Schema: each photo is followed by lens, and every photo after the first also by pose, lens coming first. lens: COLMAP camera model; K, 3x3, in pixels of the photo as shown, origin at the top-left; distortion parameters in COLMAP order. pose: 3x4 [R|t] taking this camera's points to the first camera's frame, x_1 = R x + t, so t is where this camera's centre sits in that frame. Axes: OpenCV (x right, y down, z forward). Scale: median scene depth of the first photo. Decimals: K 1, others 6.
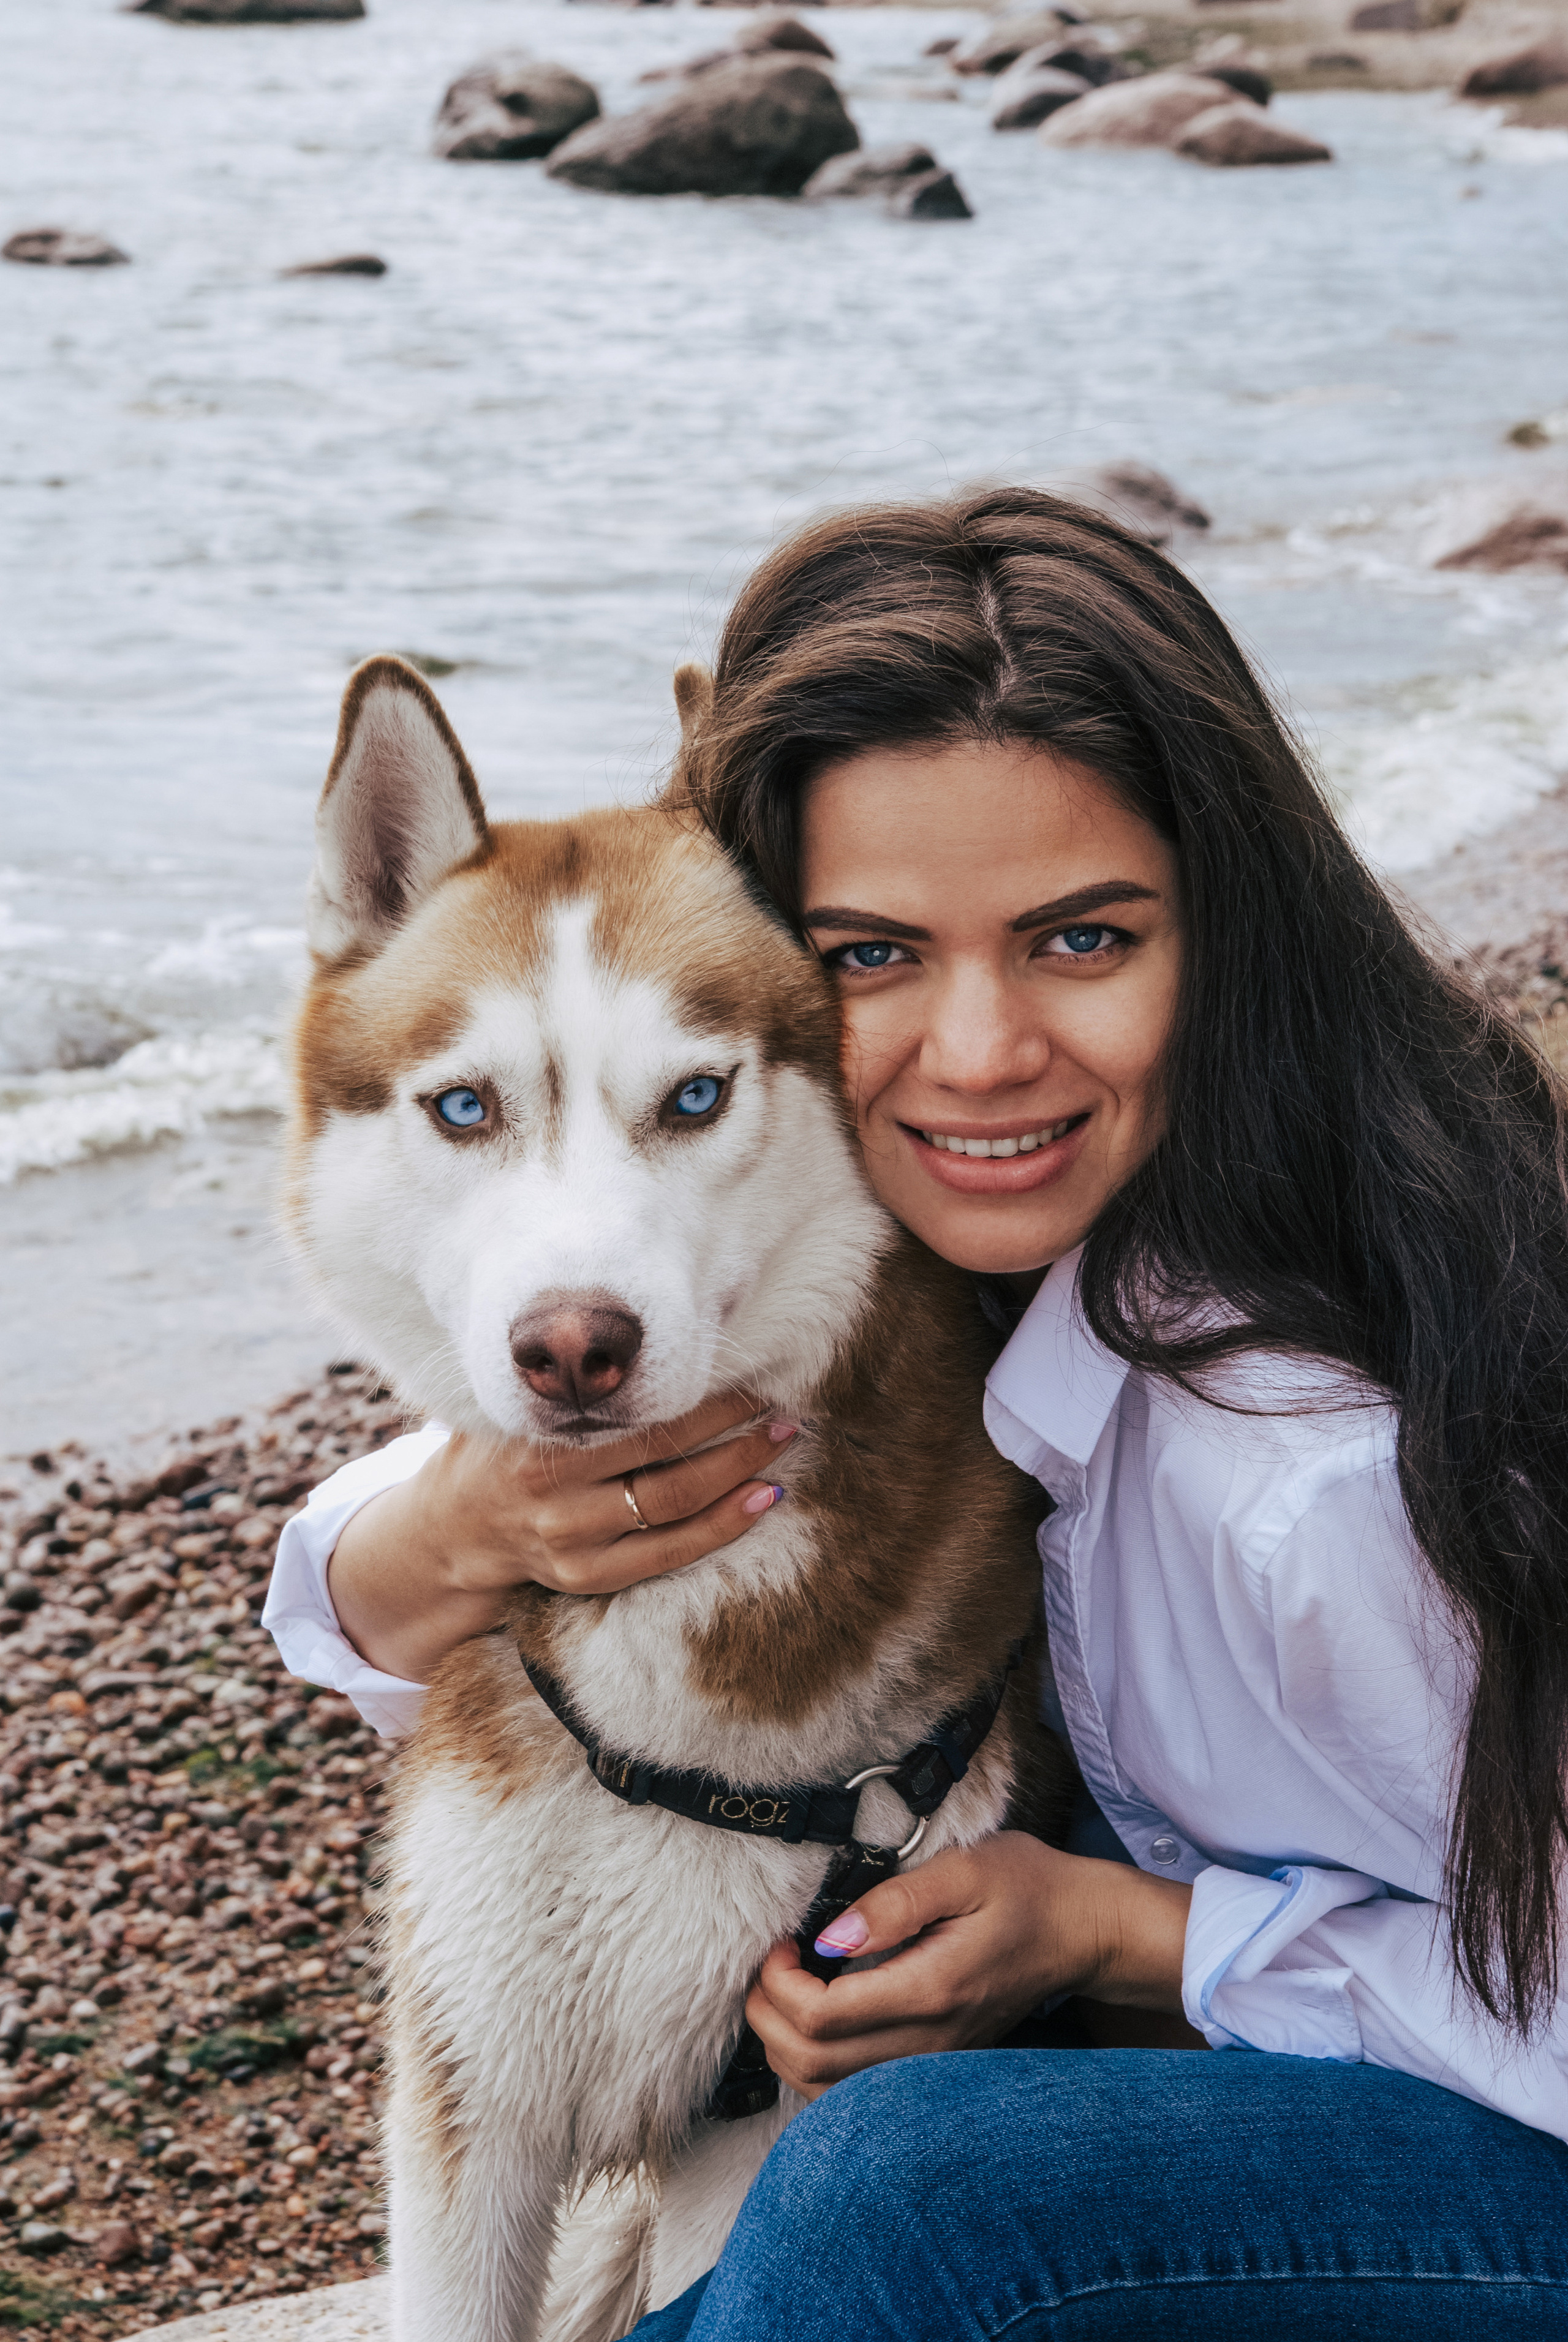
lens RADIAL K [[5955.4, 0, 783.2], [0, 5955.4, 1180.0], [0, 0, 1]] dist [0.437478, 0.000000]
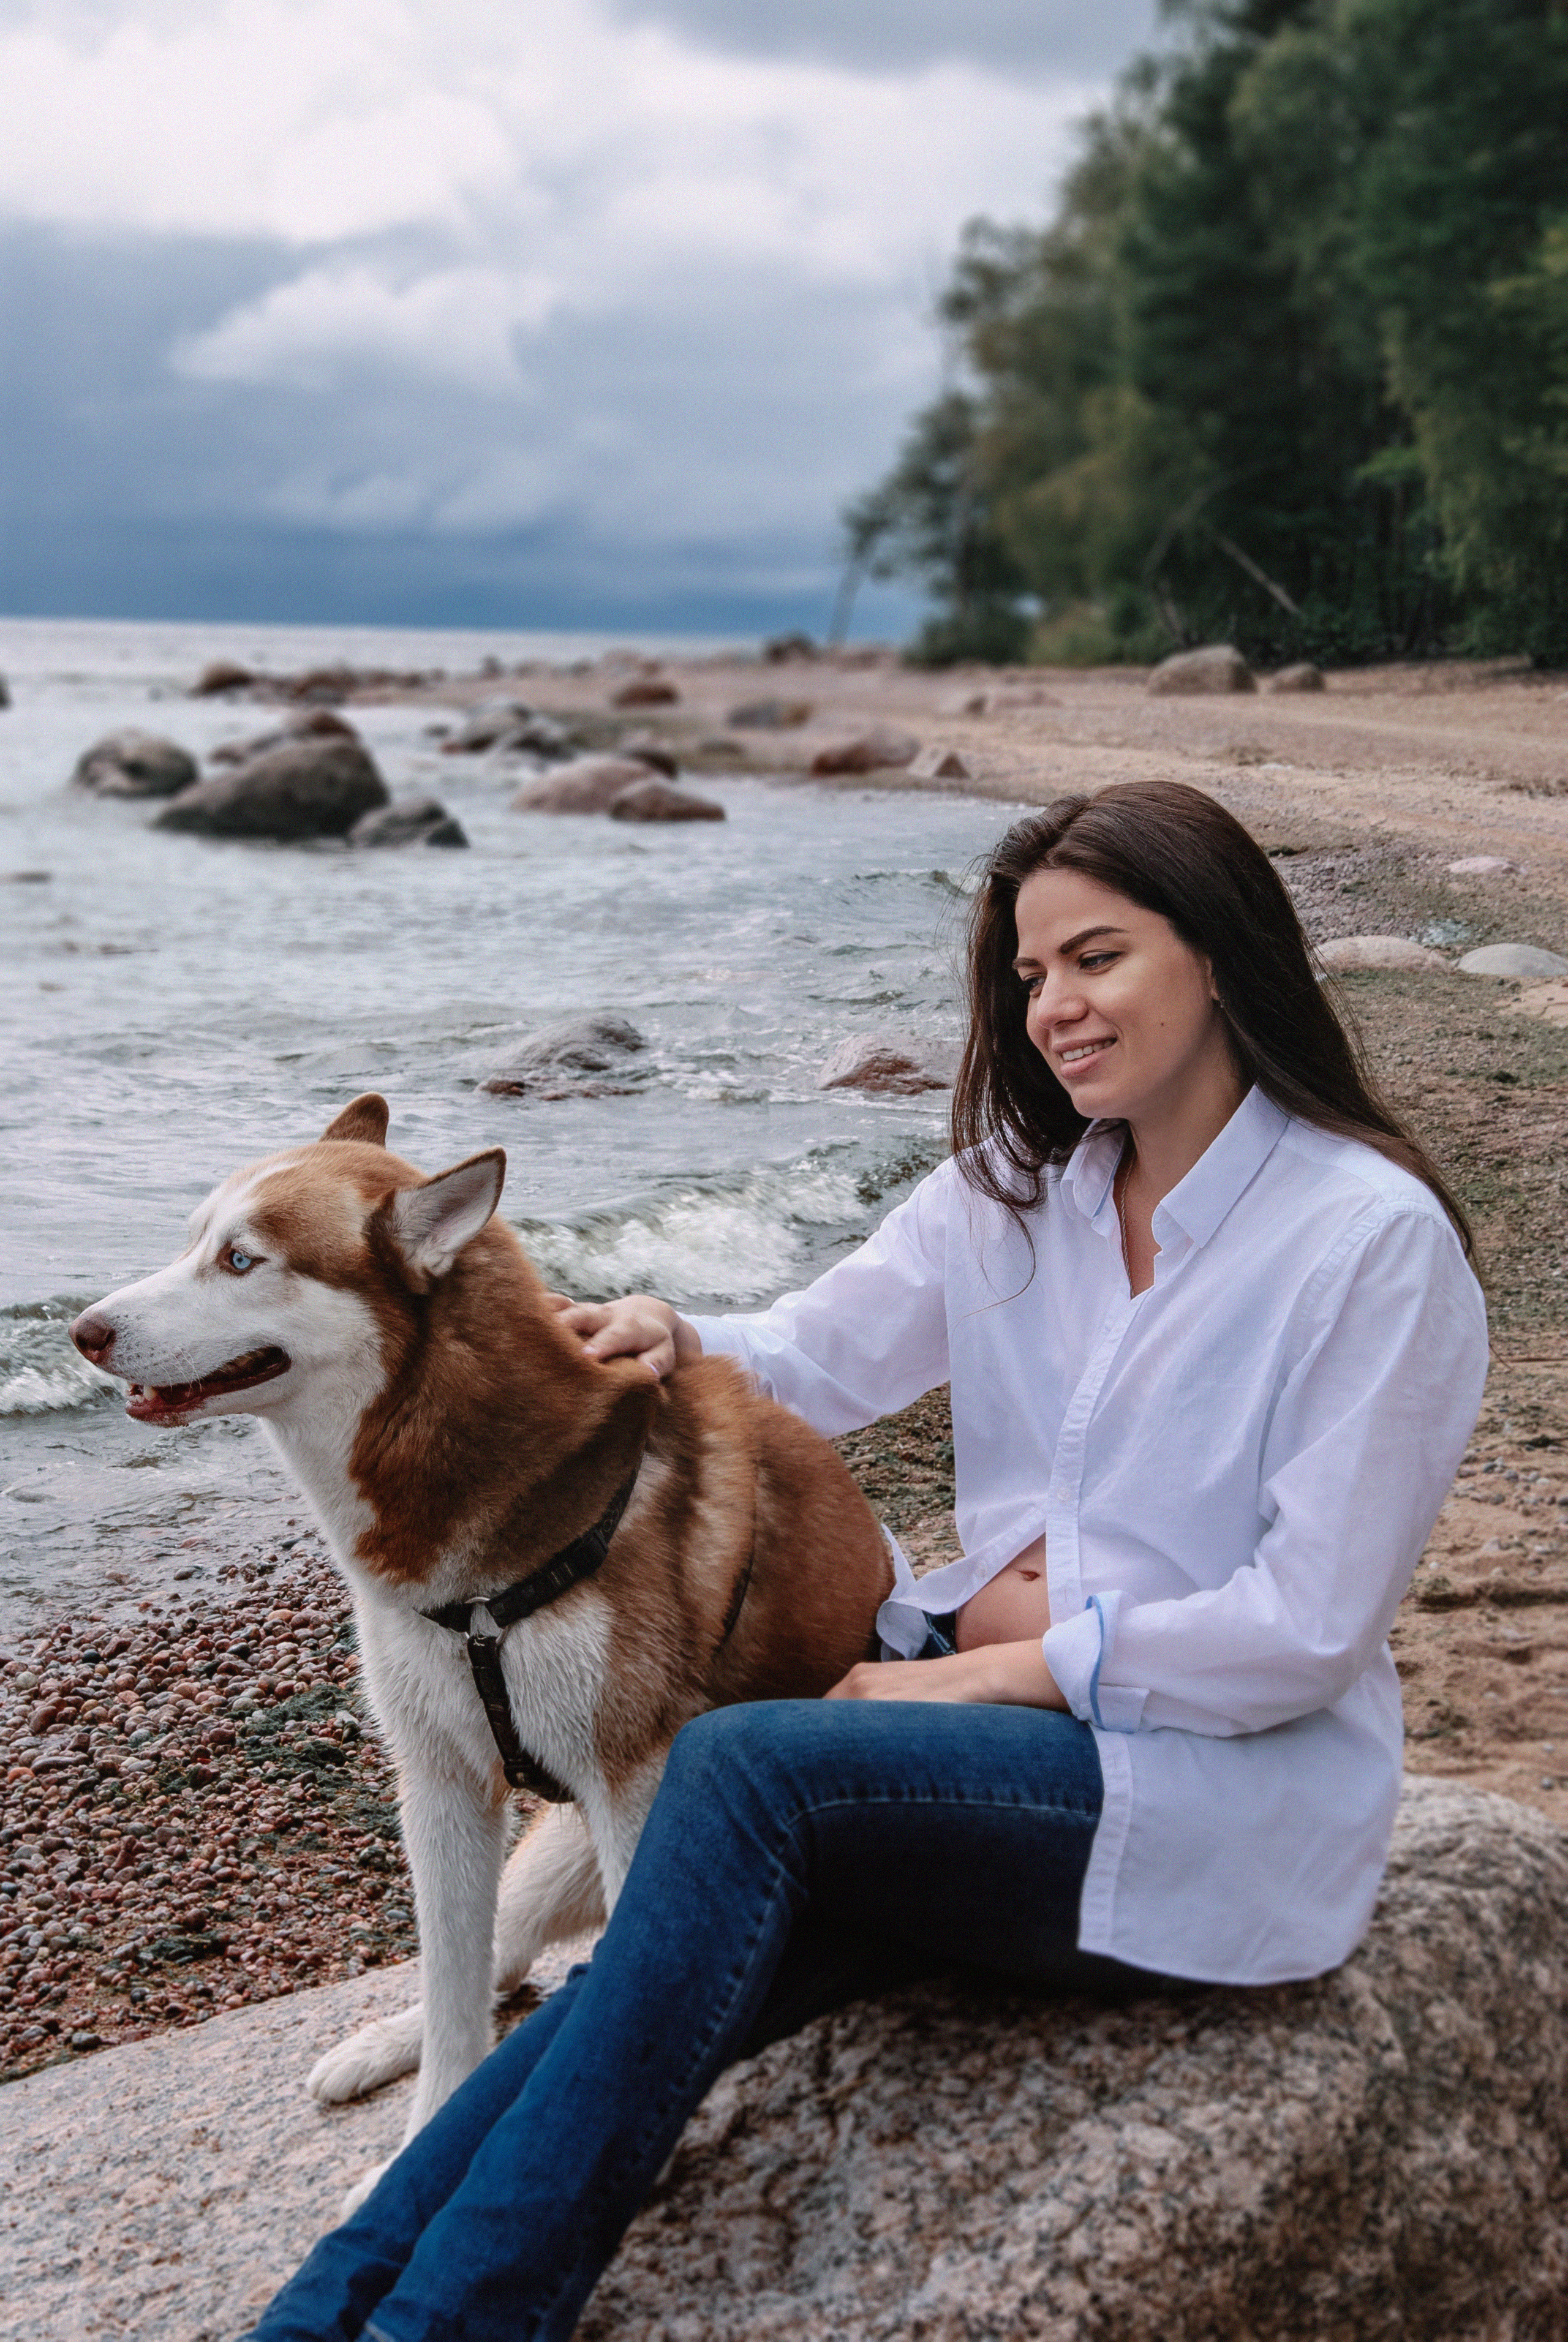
lens RADIAL K [[4614.2, 0, 783.5], [0, 4614.2, 1163.8], [0, 0, 1]] dist [0.532746, 0.000000]
pose [[0.994258, -0.008720, 0.106649, -0.056848], [0.018654, 0.995538, -0.092503, 0.050561], [-0.105367, 0.093961, 0.989984, -0.243417]]
